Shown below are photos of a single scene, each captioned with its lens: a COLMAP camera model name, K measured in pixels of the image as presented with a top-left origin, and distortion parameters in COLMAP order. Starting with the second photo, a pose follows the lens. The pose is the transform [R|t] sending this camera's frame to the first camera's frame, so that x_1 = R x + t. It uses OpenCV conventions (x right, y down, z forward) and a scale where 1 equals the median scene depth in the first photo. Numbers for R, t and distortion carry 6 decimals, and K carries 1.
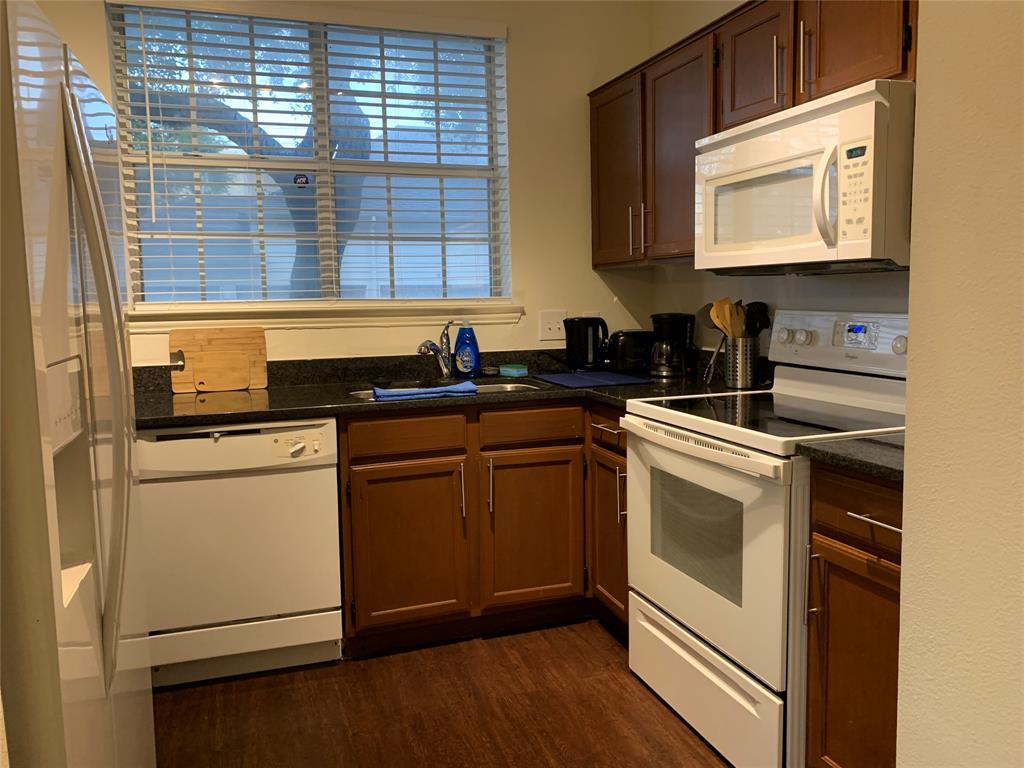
lens RADIAL K [[786.9, 0, 512.0], [0, 786.9, 384.0], [0, 0, 1]] dist [0.071007, -0.111590]
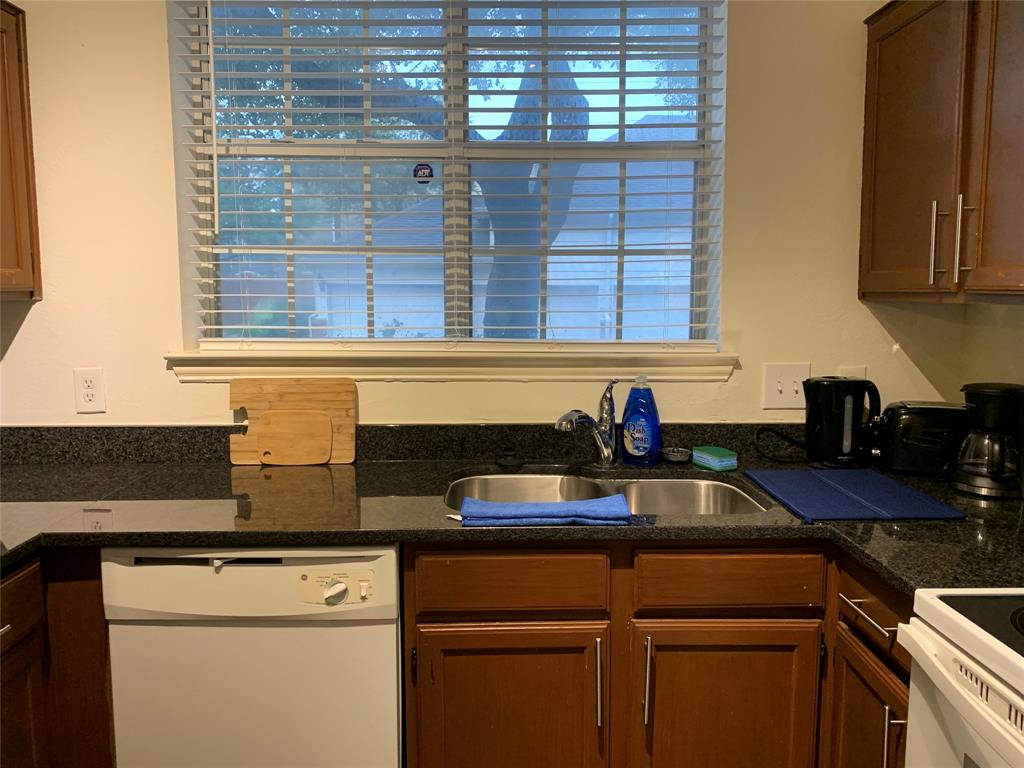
lens RADIAL K [[786.9, 0, 512.0], [0, 786.9, 384.0], [0, 0, 1]] dist [0.071007, -0.111590]
pose [[0.952174, 0.053015, -0.300923, 0.037389], [-0.050992, 0.998593, 0.014577, -0.081867], [0.301272, 0.001465, 0.953537, 0.350597]]
